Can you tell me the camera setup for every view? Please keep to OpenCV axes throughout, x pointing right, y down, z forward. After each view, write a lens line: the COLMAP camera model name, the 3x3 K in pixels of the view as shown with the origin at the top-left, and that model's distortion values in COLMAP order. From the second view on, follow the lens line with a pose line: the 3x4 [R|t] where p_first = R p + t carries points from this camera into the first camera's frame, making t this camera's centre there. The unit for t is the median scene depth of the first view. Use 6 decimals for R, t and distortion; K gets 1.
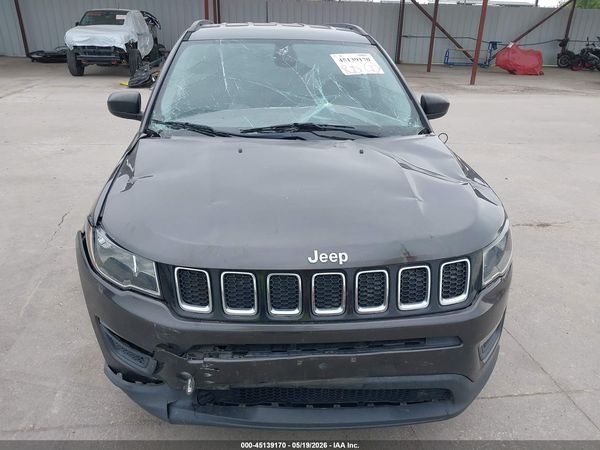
lens RADIAL K [[474.6, 0, 300.1], [0, 474.6, 227.0], [0, 0, 1]] dist [-0.004255, -0.000958]
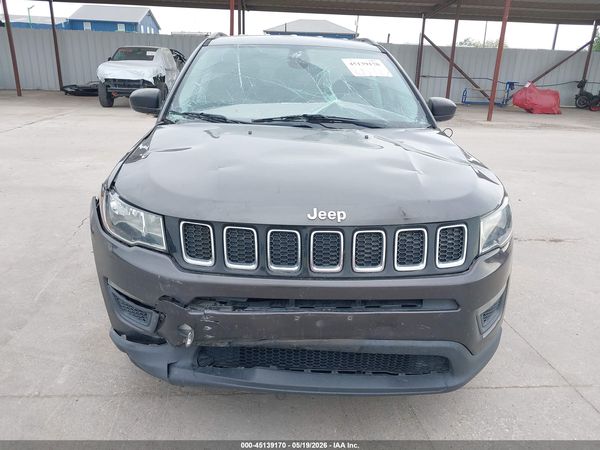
lens RADIAL K [[466.5, 0, 300.0], [0, 466.5, 225.0], [0, 0, 1]] dist [0.048108, -0.075733]
pose [[0.999014, 0.023496, -0.037670, 0.033727], [-0.026224, 0.996938, -0.073665, 0.139949], [0.035823, 0.074580, 0.996571, -0.017609]]
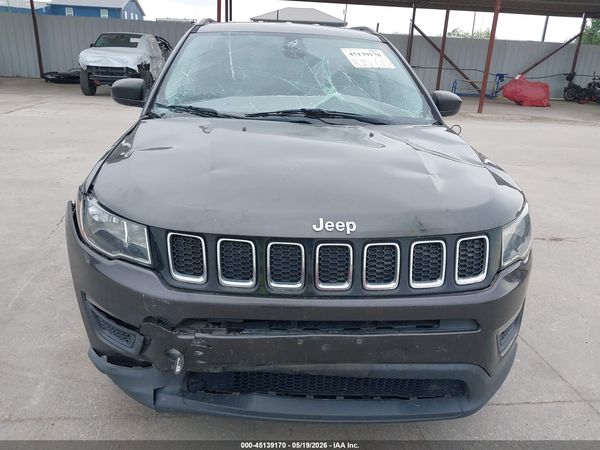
lens RADIAL K [[475.9, 0, 300.8], [0, 475.9, 223.9], [0, 0, 1]] dist [0.003201, -0.009995]
pose [[0.999598, 0.026614, -0.009742, 0.002319], [-0.027152, 0.997827, -0.060034, 0.100794], [0.008123, 0.060274, 0.998149, 0.067778]]
